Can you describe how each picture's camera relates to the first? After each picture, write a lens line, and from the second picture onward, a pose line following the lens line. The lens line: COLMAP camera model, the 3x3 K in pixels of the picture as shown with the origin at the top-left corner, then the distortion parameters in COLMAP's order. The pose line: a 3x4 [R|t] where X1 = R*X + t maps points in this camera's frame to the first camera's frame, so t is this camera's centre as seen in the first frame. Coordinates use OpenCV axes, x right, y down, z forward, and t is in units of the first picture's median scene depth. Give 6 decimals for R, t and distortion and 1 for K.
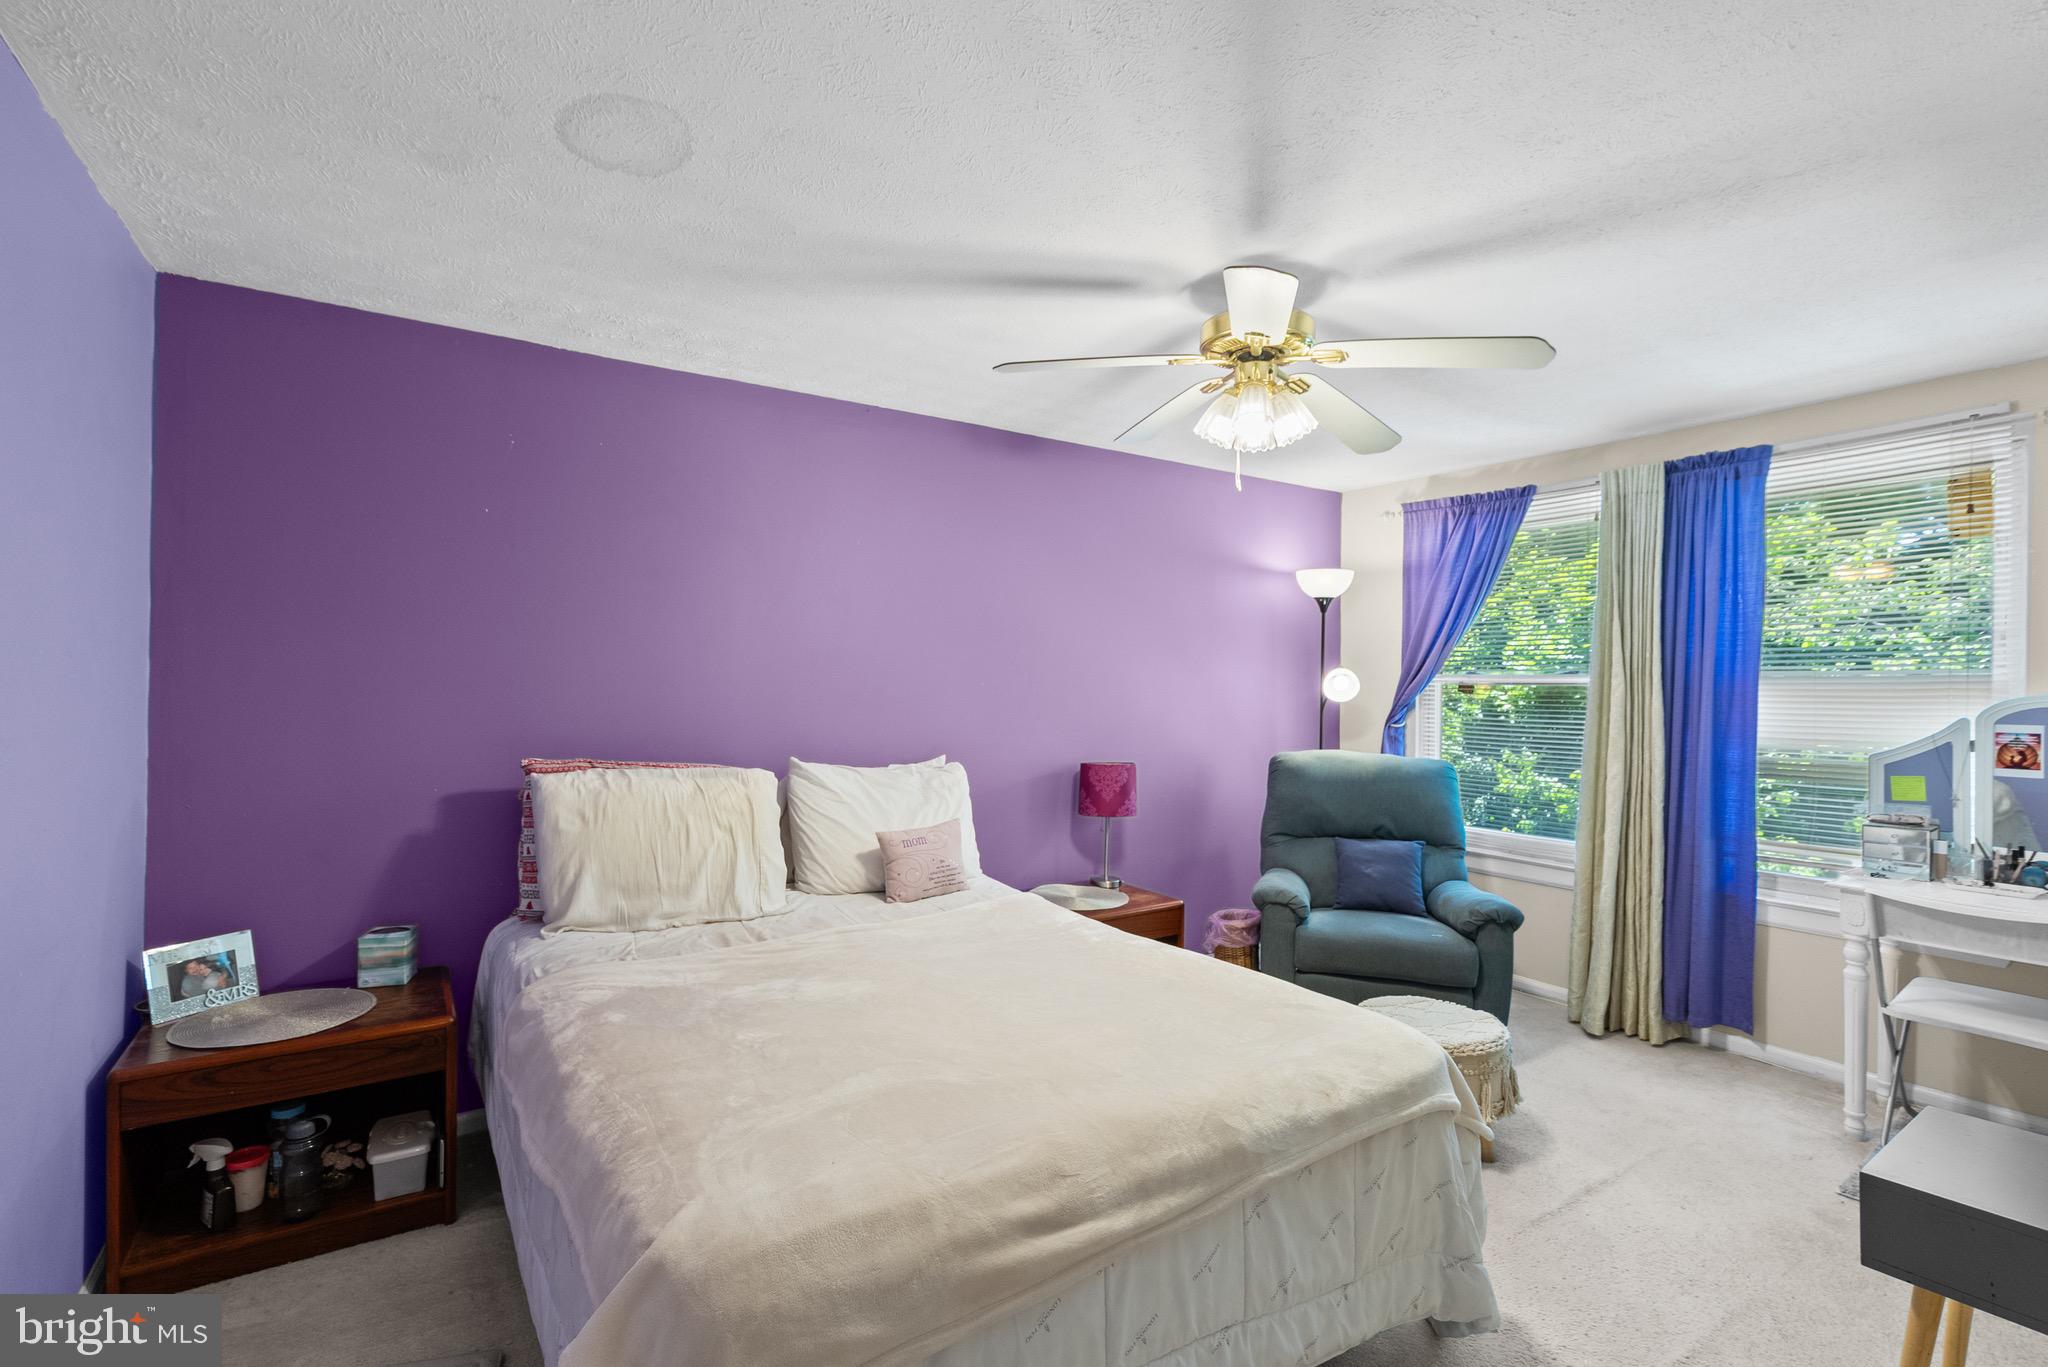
lens RADIAL K [[955.7, 0, 1019.7], [0, 955.7, 695.0], [0, 0, 1]] dist [-0.001121, 0.000178]
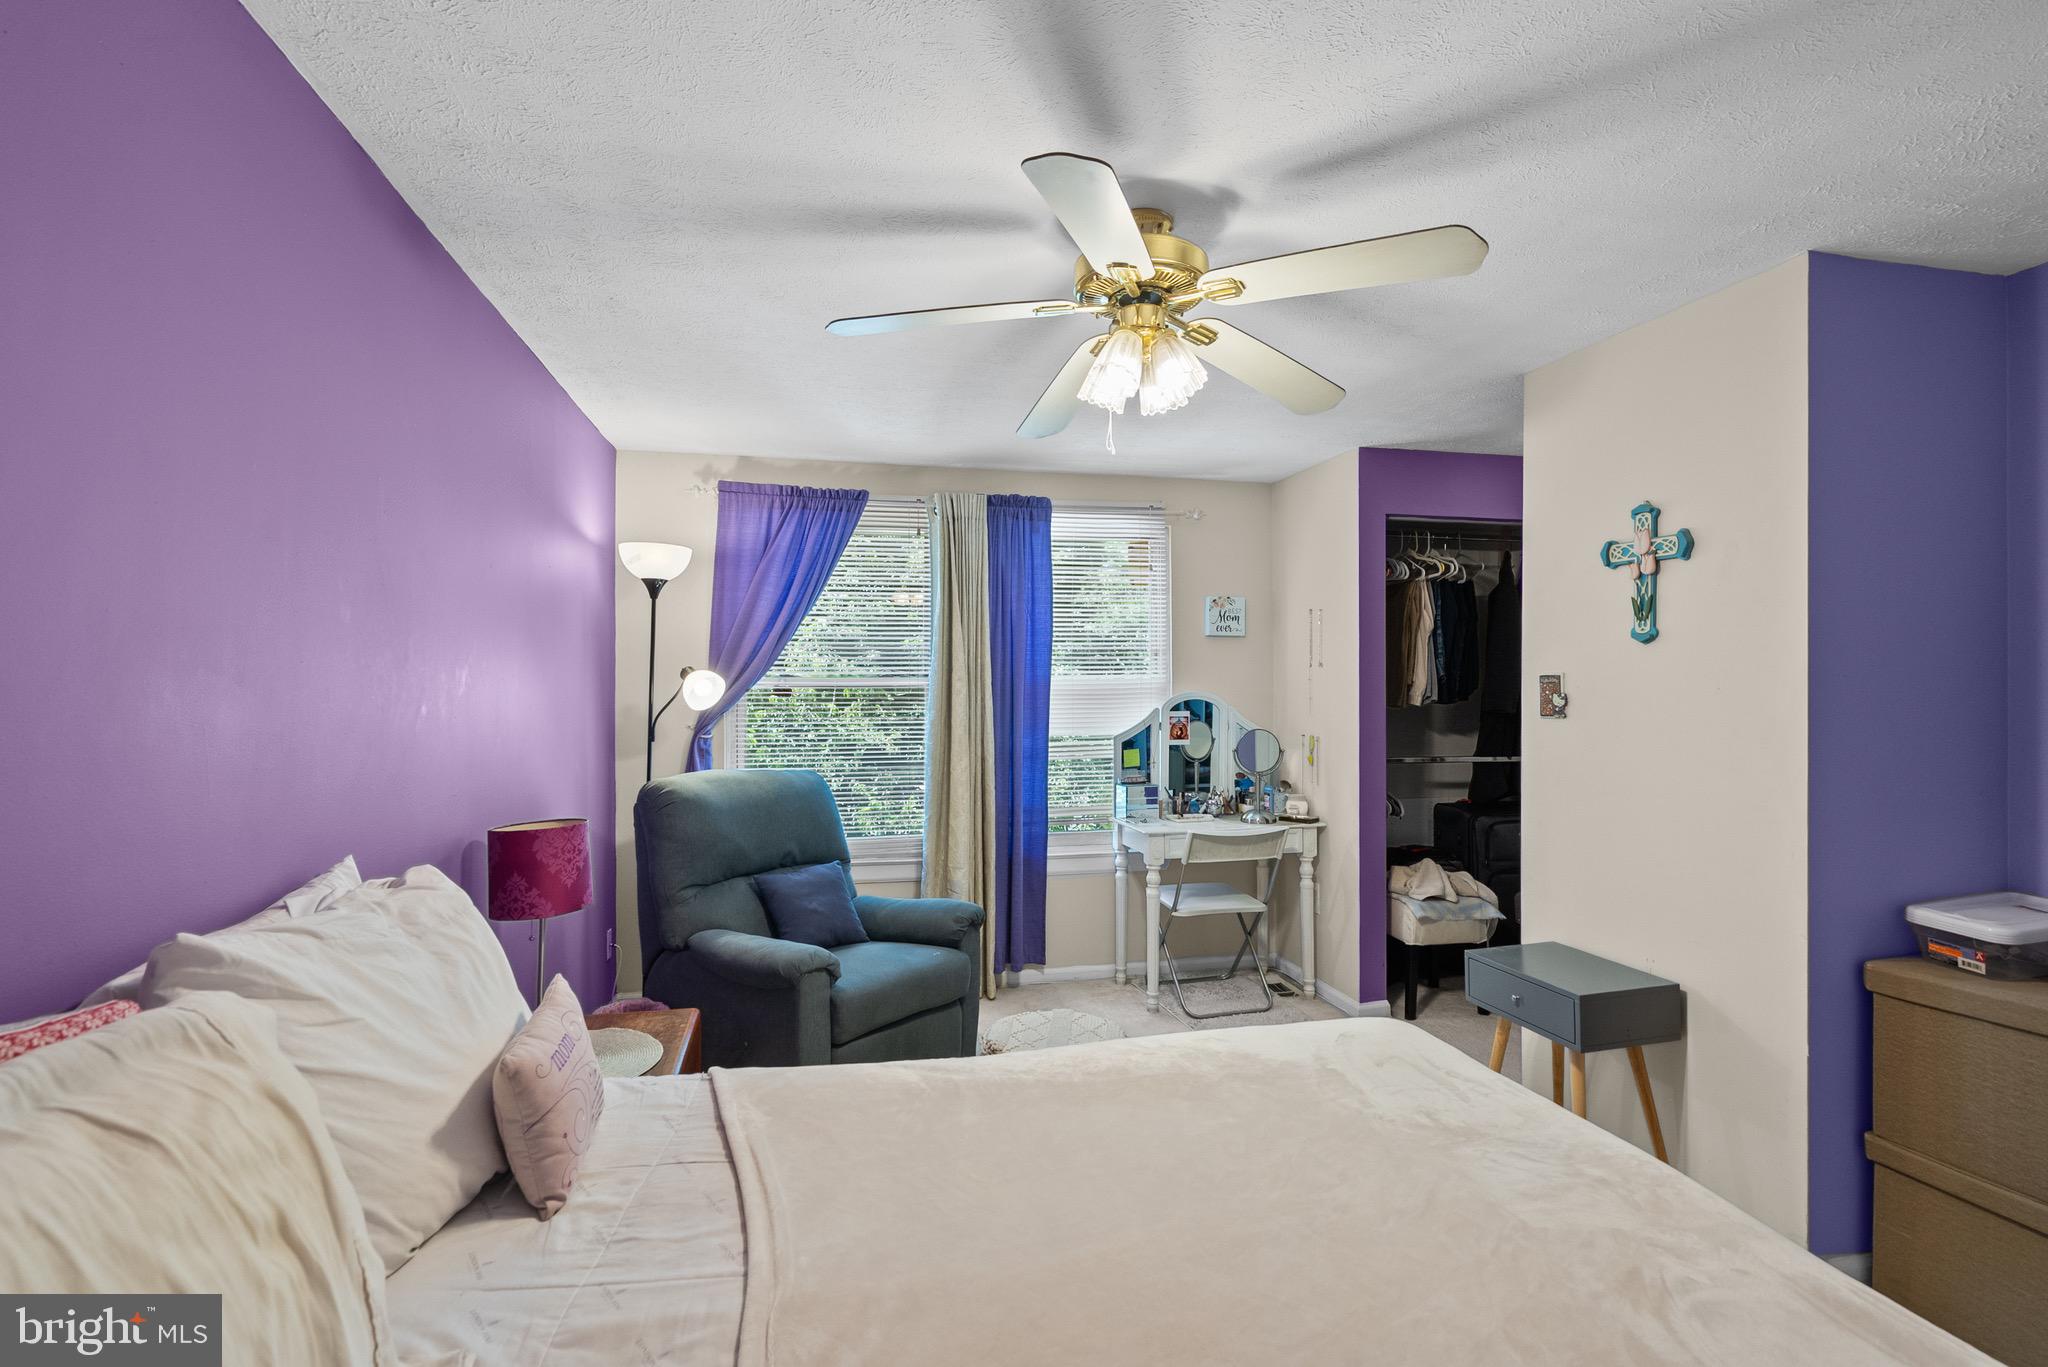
lens RADIAL K [[955.7, 0, 1019.7], [0, 955.7, 695.0], [0, 0, 1]] dist [-0.001121, 0.000178]
pose [[0.347234, -0.014468, 0.937667, -0.398271], [0.017416, 0.999808, 0.008978, -0.010741], [-0.937617, 0.013213, 0.347419, 0.555817]]
